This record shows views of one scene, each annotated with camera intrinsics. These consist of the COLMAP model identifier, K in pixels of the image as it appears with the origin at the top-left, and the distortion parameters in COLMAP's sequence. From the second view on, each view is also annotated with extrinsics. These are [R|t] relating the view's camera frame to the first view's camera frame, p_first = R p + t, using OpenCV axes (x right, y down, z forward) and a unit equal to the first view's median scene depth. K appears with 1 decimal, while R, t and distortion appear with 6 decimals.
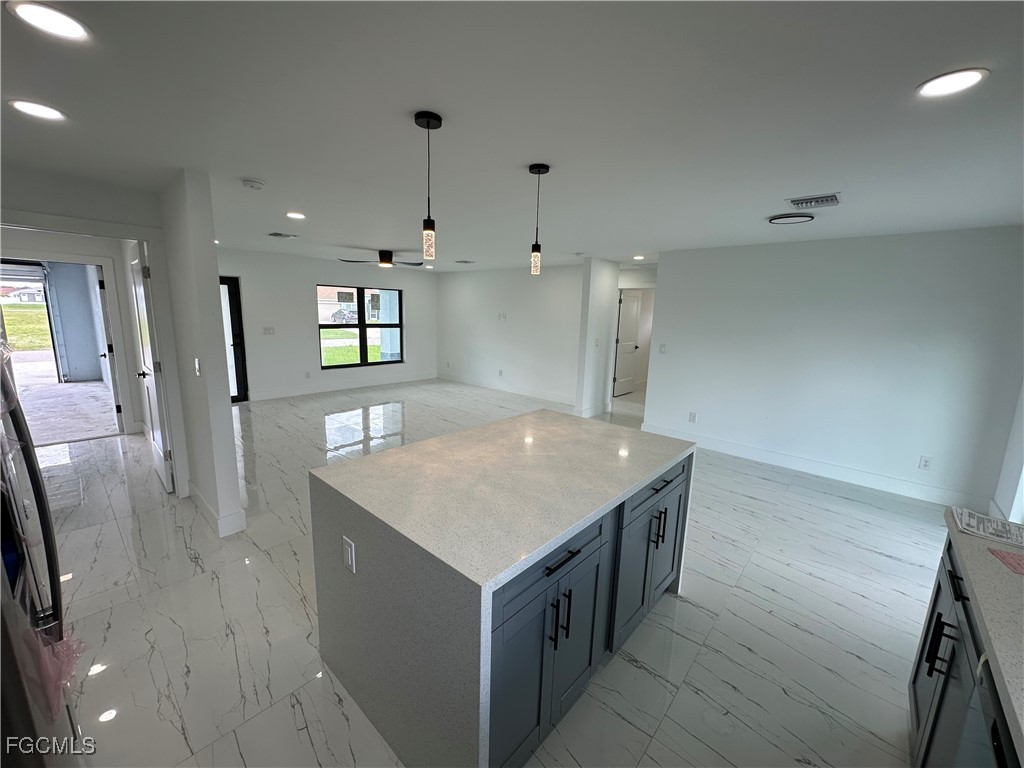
lens RADIAL K [[409.5, 0, 511.1], [0, 409.5, 382.4], [0, 0, 1]] dist [-0.010994, 0.002975]
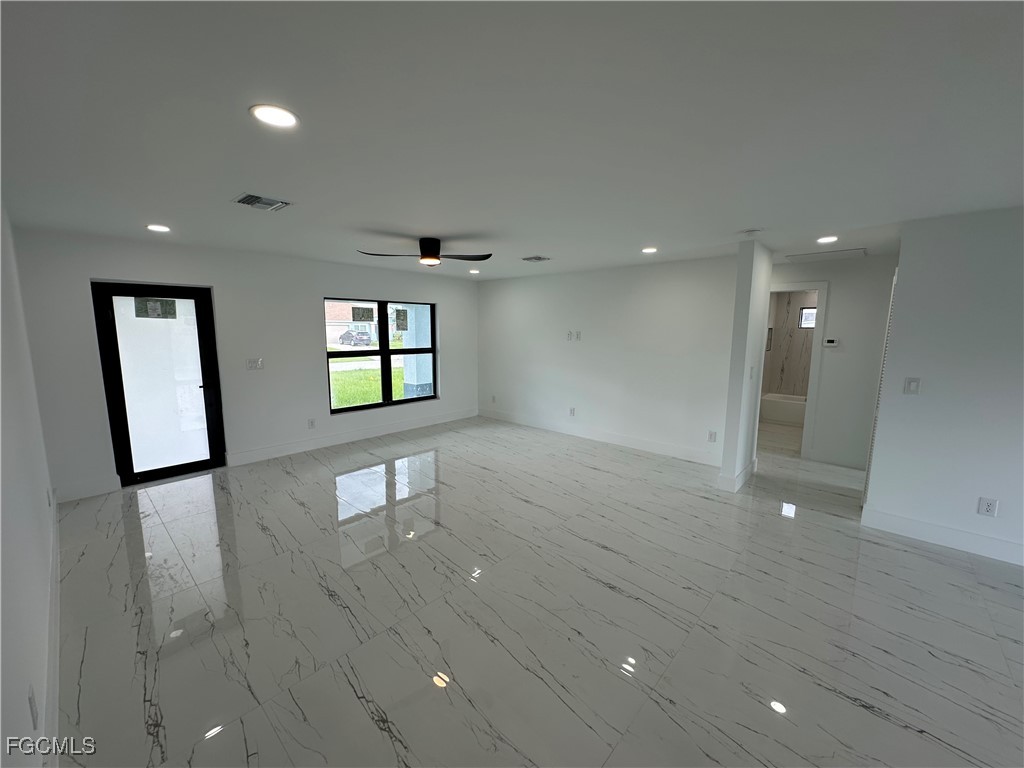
lens RADIAL K [[409.5, 0, 511.1], [0, 409.5, 382.4], [0, 0, 1]] dist [-0.010994, 0.002975]
pose [[0.999645, -0.021507, -0.015752, -0.121700], [0.020822, 0.998881, -0.042460, -0.046357], [0.016648, 0.042117, 0.998974, 0.257190]]
